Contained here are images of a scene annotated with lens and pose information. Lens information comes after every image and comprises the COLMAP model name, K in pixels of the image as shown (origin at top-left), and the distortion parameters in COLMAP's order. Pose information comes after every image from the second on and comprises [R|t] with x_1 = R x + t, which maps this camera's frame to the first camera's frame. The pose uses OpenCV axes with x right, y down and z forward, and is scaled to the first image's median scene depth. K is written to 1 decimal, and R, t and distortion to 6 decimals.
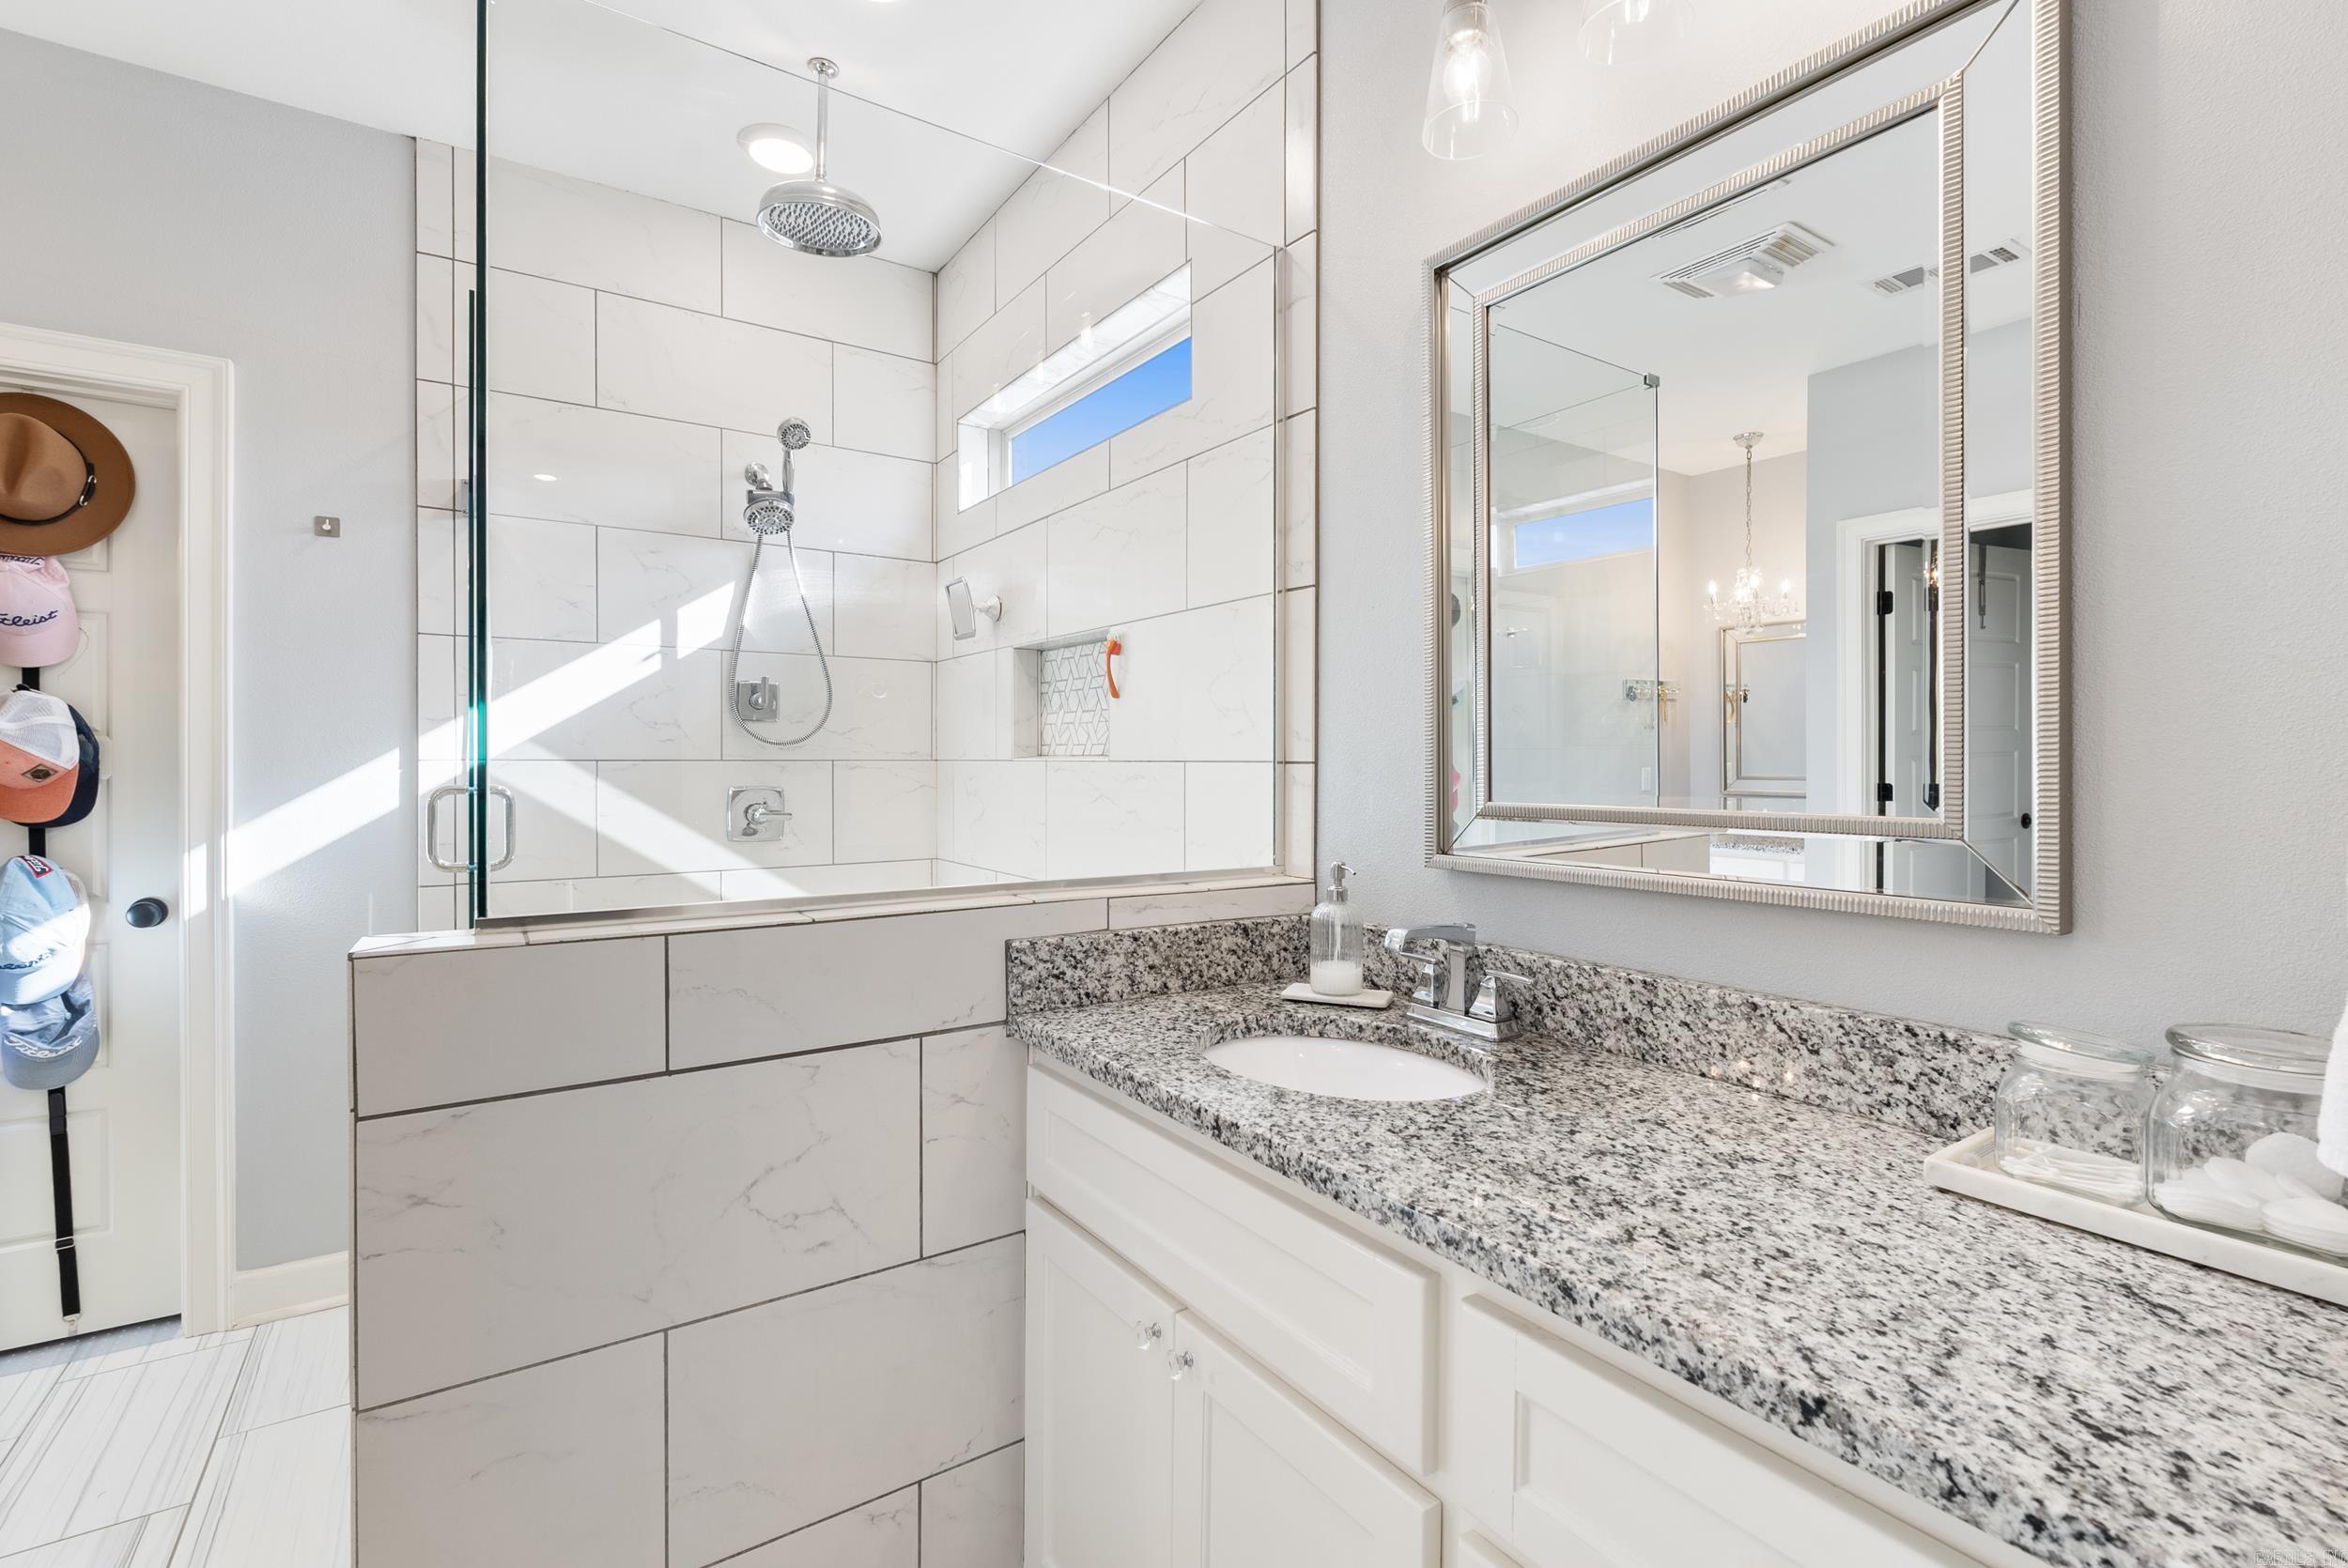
lens RADIAL K [[1040.0, 0, 1184.4], [0, 1040.0, 771.3], [0, 0, 1]] dist [-0.007077, 0.000295]
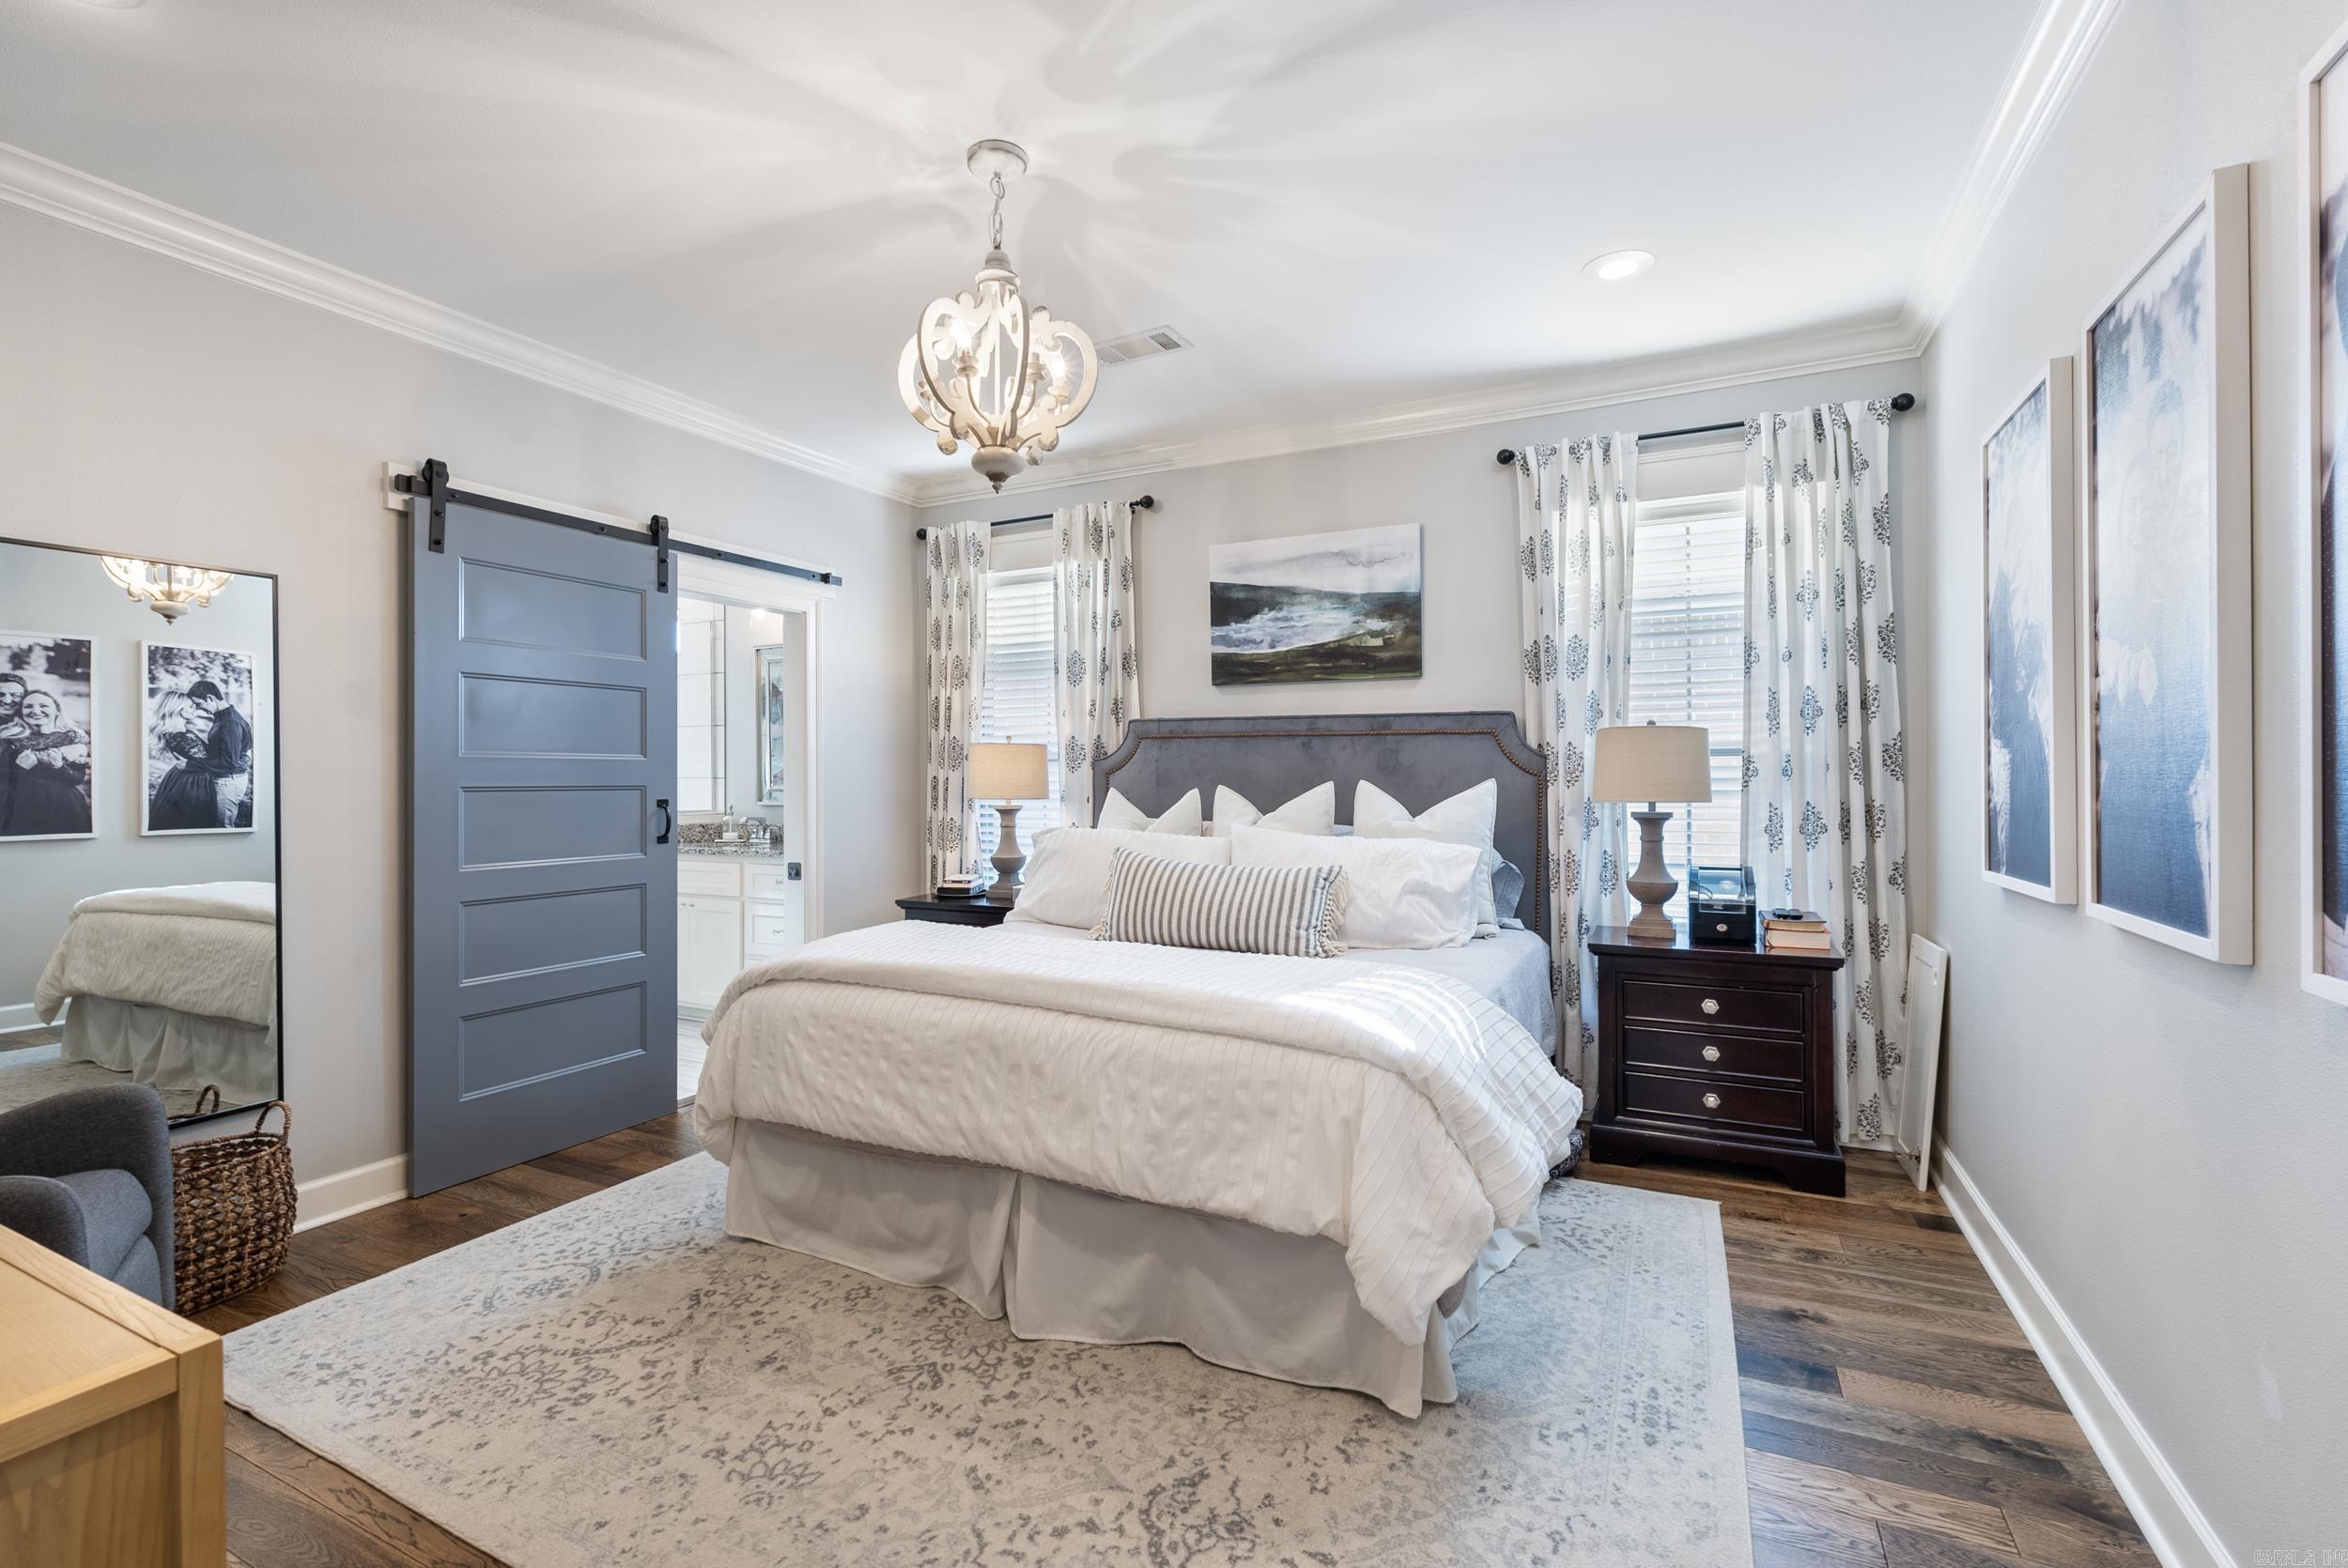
lens RADIAL K [[1031.7, 0, 1176.5], [0, 1031.7, 783.8], [0, 0, 1]] dist [-0.007562, 0.001409]
pose [[0.869887, -0.008635, 0.493175, -0.158958], [0.008865, 0.999959, 0.001873, 0.009759], [-0.493171, 0.002742, 0.869928, -1.678949]]
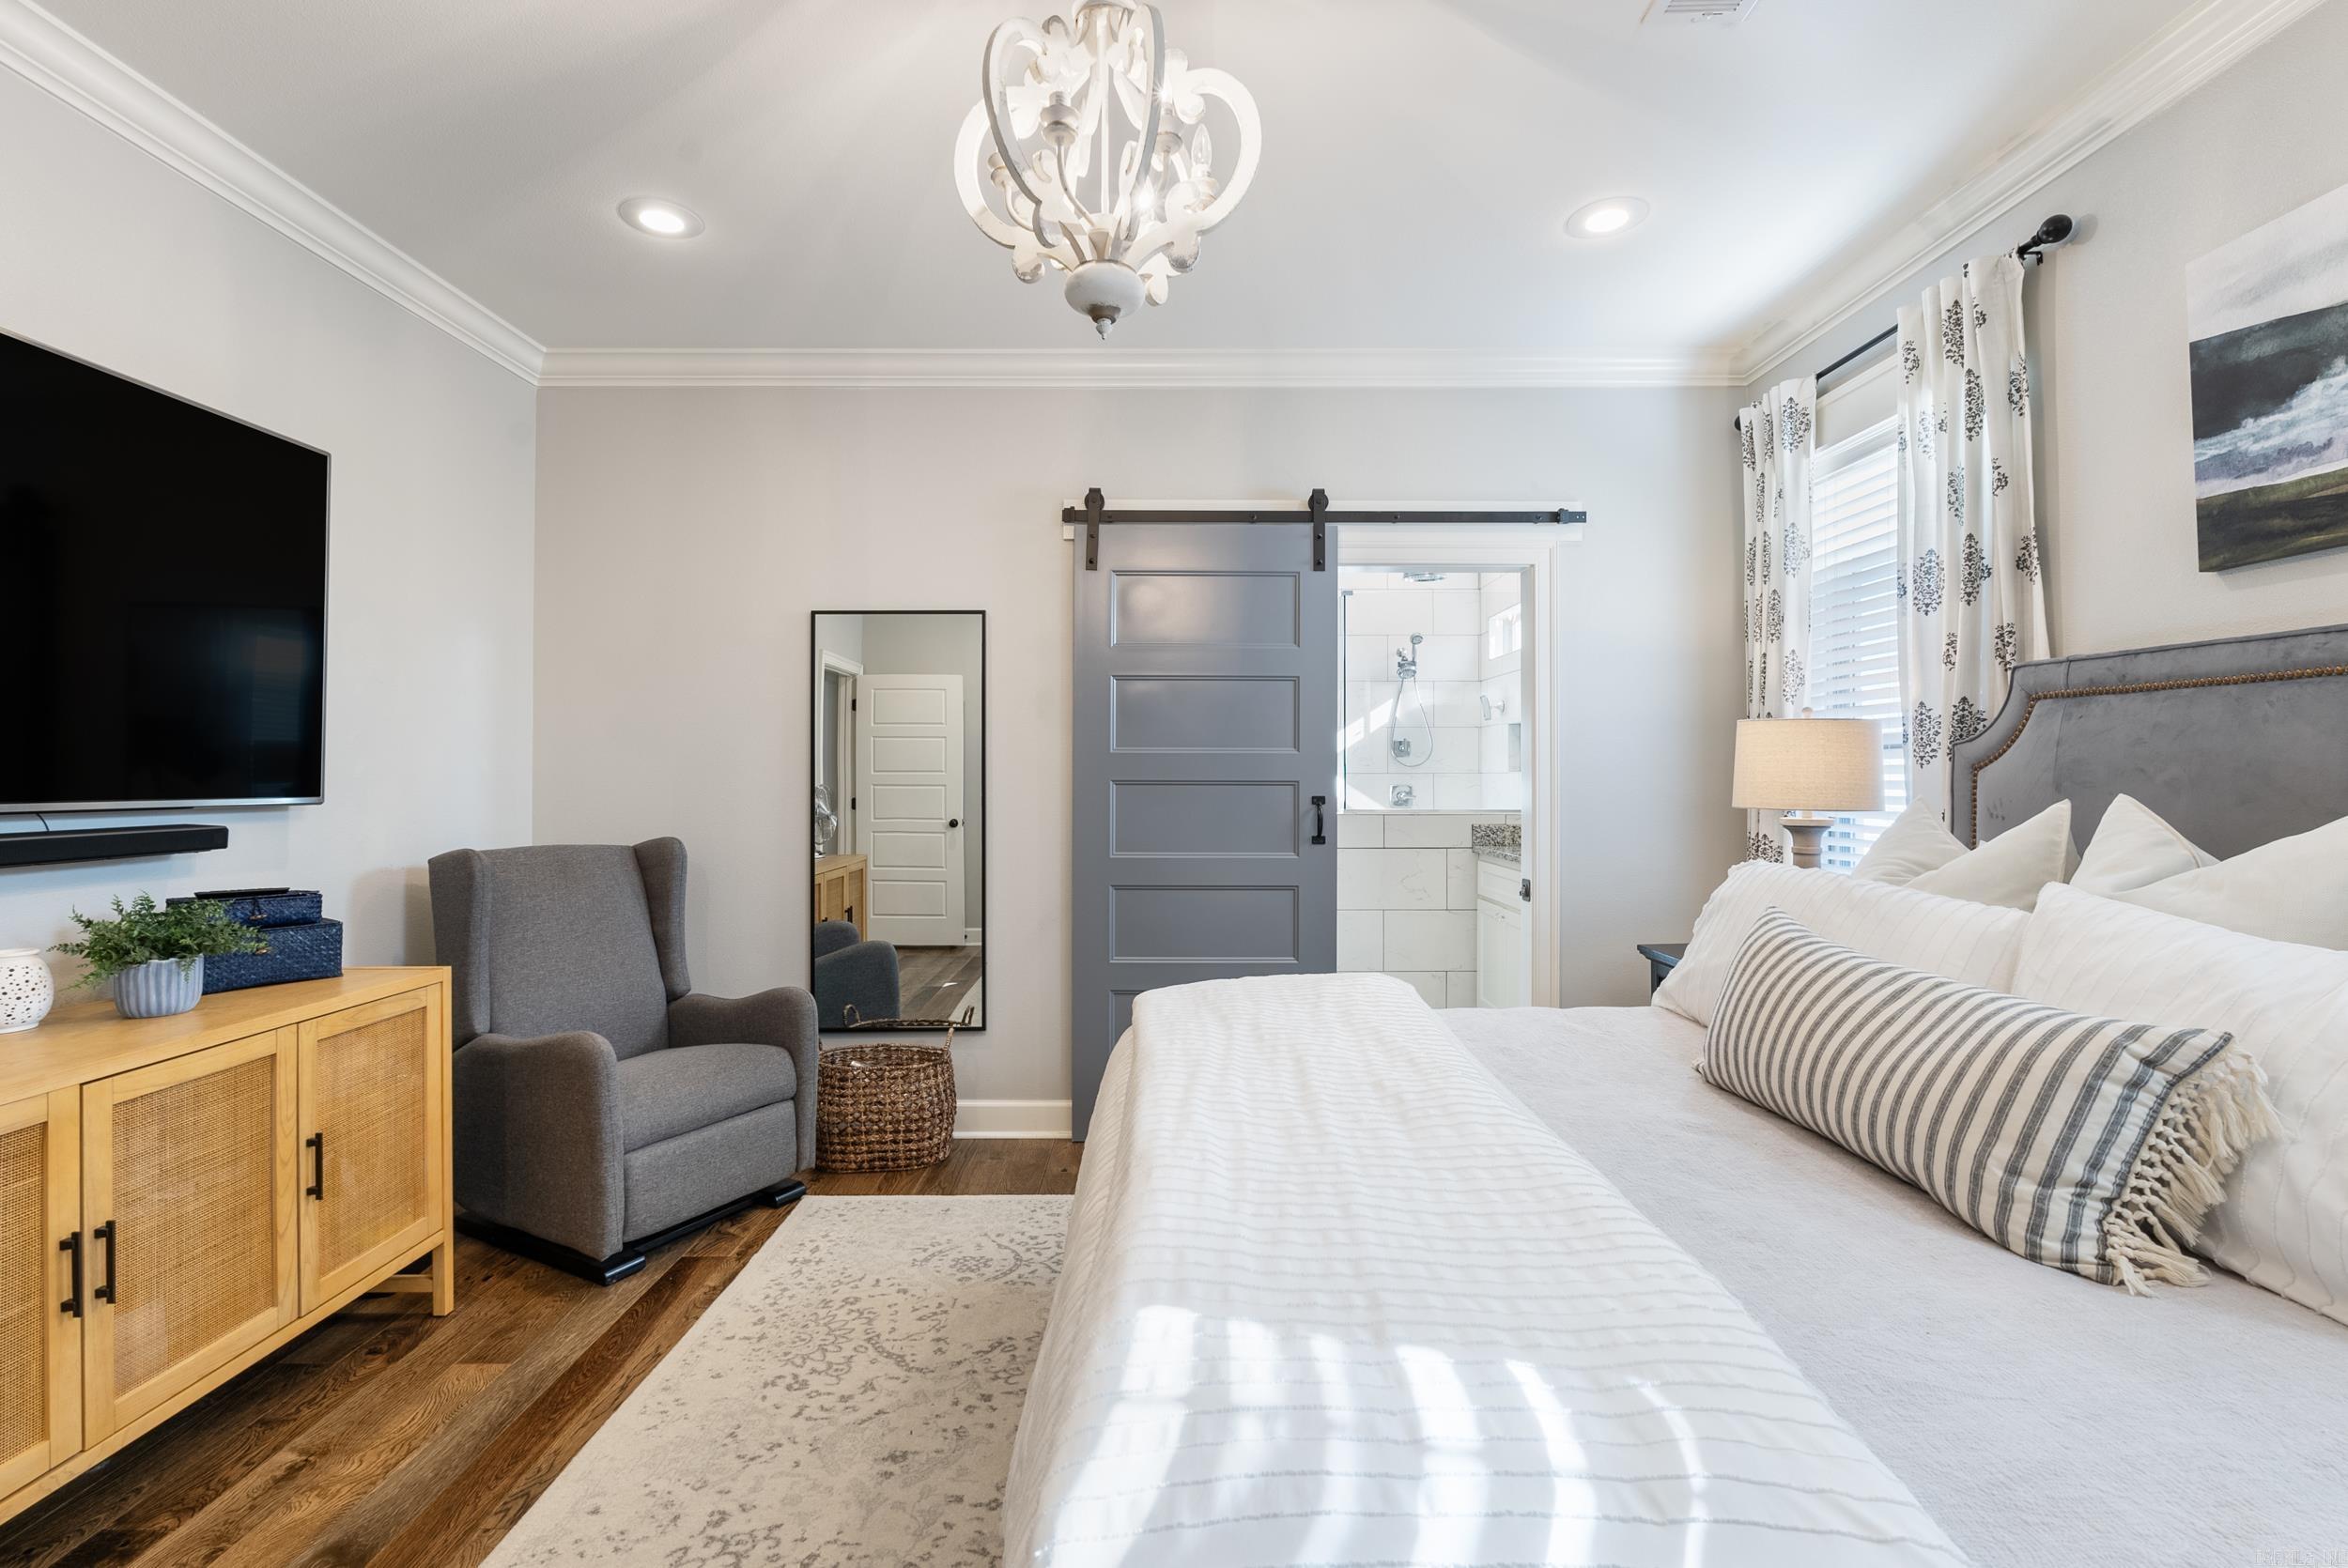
lens RADIAL K [[1040.0, 0, 1184.4], [0, 1040.0, 771.3], [0, 0, 1]] dist [-0.007077, 0.000295]
pose [[0.834677, -0.002050, -0.550736, 0.498051], [-0.003493, 0.999953, -0.009016, 0.008484], [0.550728, 0.009450, 0.834631, -1.294990]]
